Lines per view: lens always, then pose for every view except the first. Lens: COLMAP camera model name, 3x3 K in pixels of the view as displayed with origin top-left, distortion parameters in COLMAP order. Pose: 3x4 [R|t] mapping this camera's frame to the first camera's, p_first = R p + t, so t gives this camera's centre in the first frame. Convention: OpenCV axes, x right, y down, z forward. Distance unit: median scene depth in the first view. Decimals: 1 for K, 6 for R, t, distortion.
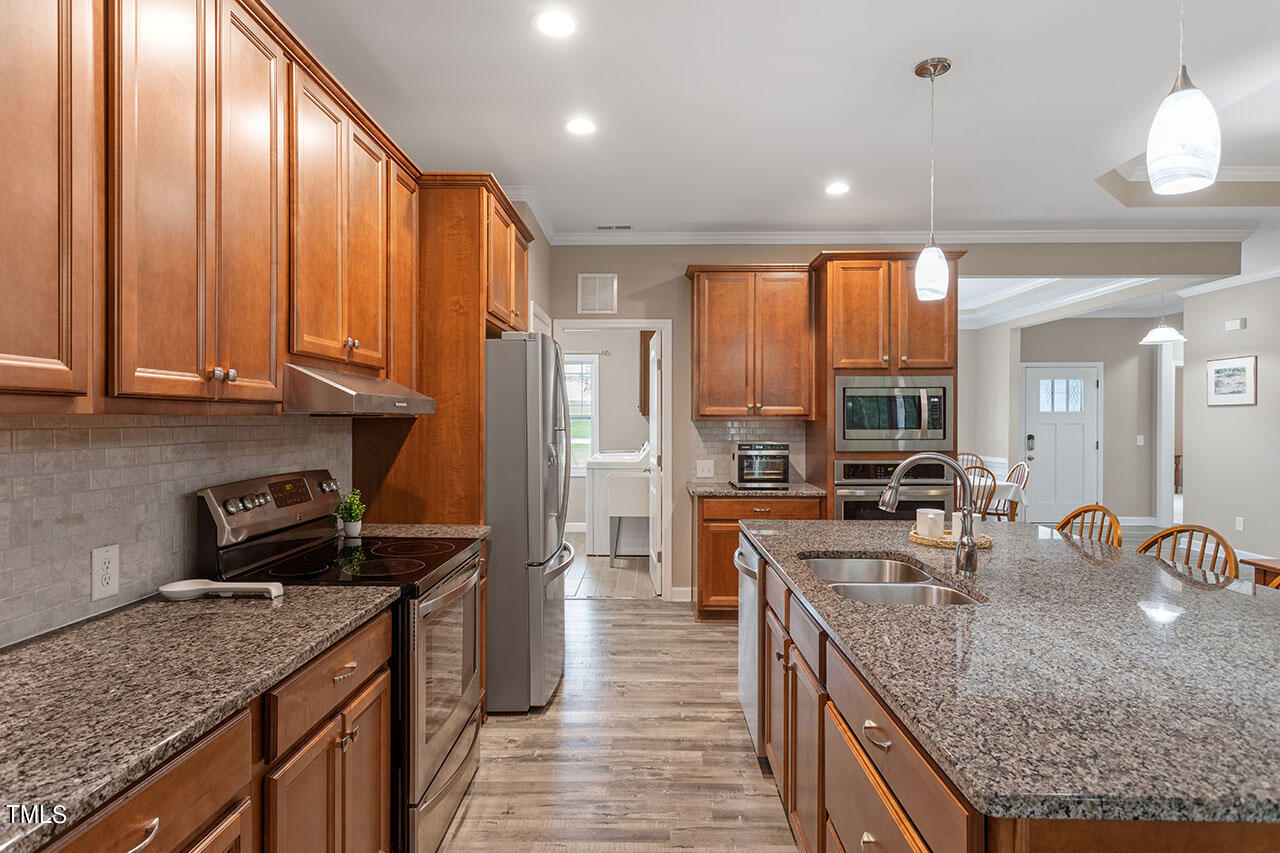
lens RADIAL K [[700.9, 0, 629.2], [0, 700.9, 424.6], [0, 0, 1]] dist [-0.001548, 0.002713]
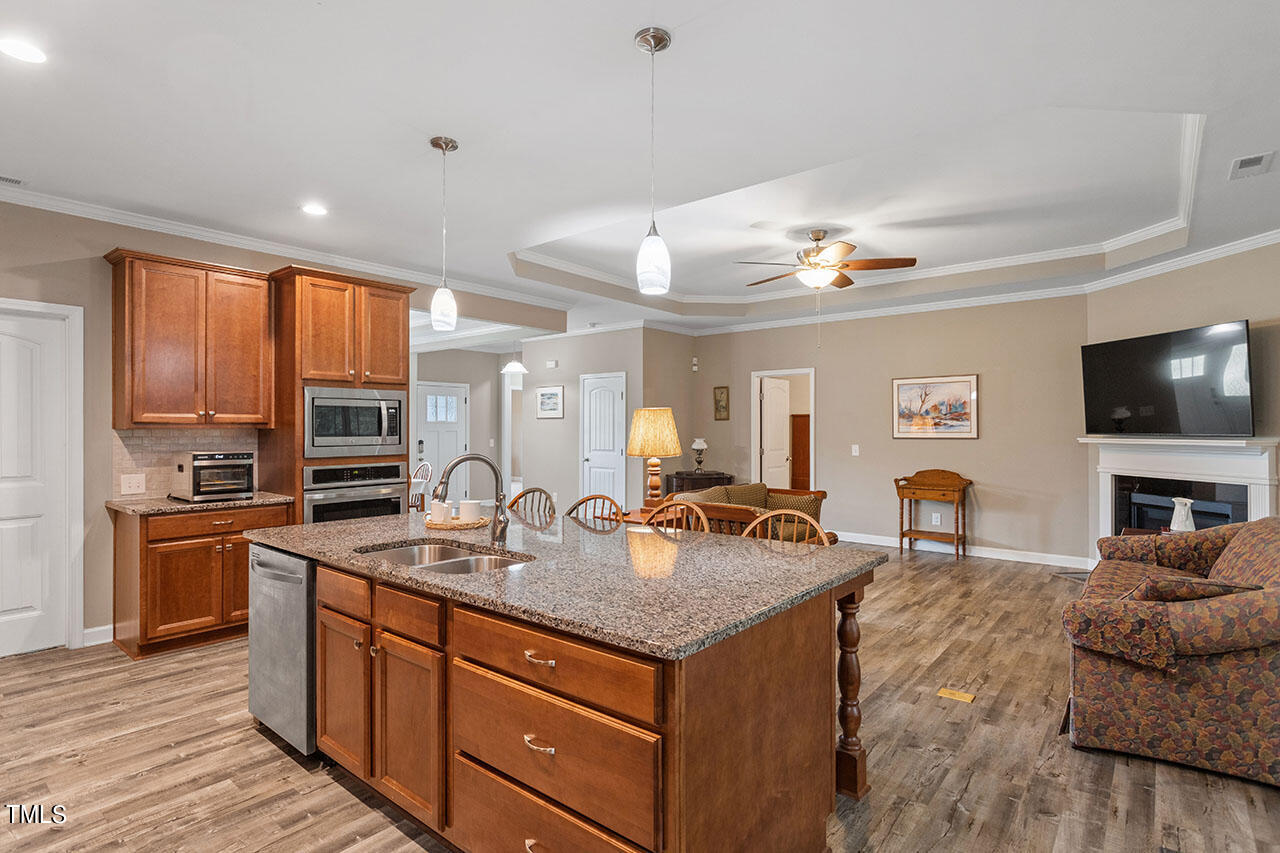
lens RADIAL K [[641.5, 0, 633.6], [0, 641.5, 427.9], [0, 0, 1]] dist [-0.006025, 0.002110]
pose [[0.621627, -0.000185, 0.783313, -0.149381], [0.005636, 0.999975, -0.004236, 0.000065], [-0.783293, 0.007048, 0.621613, 0.021748]]
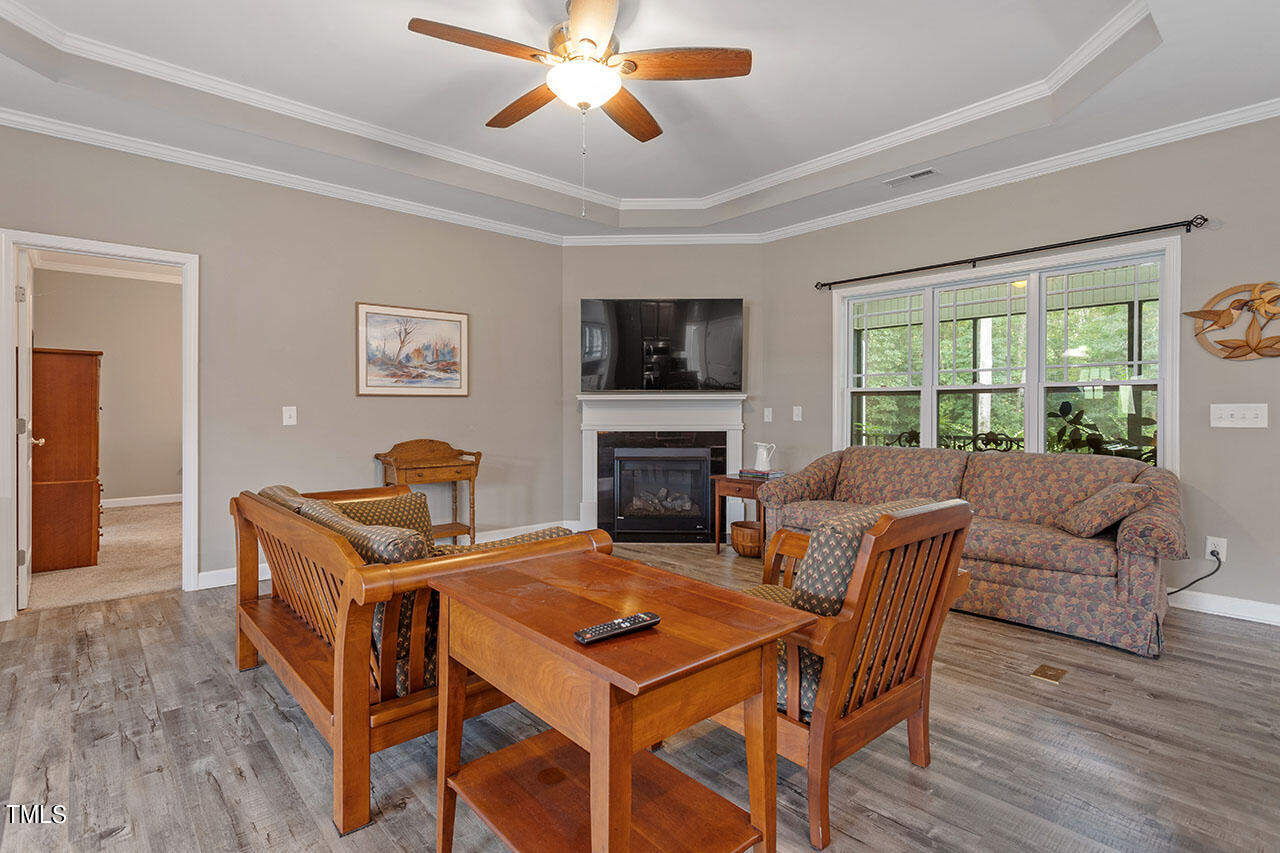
lens RADIAL K [[618.1, 0, 642.0], [0, 618.1, 415.6], [0, 0, 1]] dist [0.003400, -0.000078]
pose [[-0.688545, -0.007752, 0.725152, 0.487986], [0.003558, 0.999895, 0.014068, 0.044207], [-0.725185, 0.012266, -0.688445, 0.883291]]
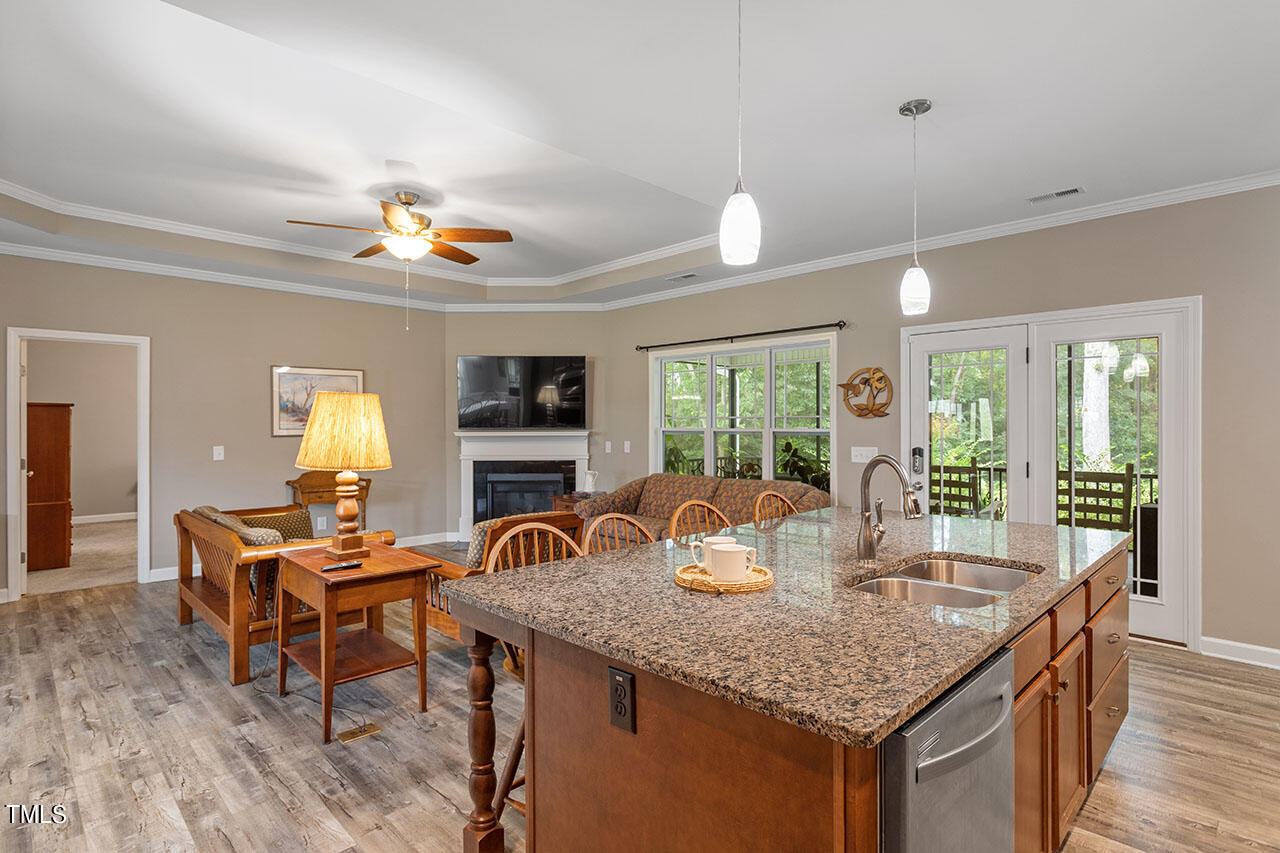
lens RADIAL K [[641.5, 0, 633.2], [0, 641.5, 426.6], [0, 0, 1]] dist [-0.006025, 0.002110]
pose [[-0.715685, -0.003301, 0.698415, 0.025665], [0.004962, 0.999940, 0.009811, -0.007528], [-0.698405, 0.010487, -0.715626, 0.966710]]
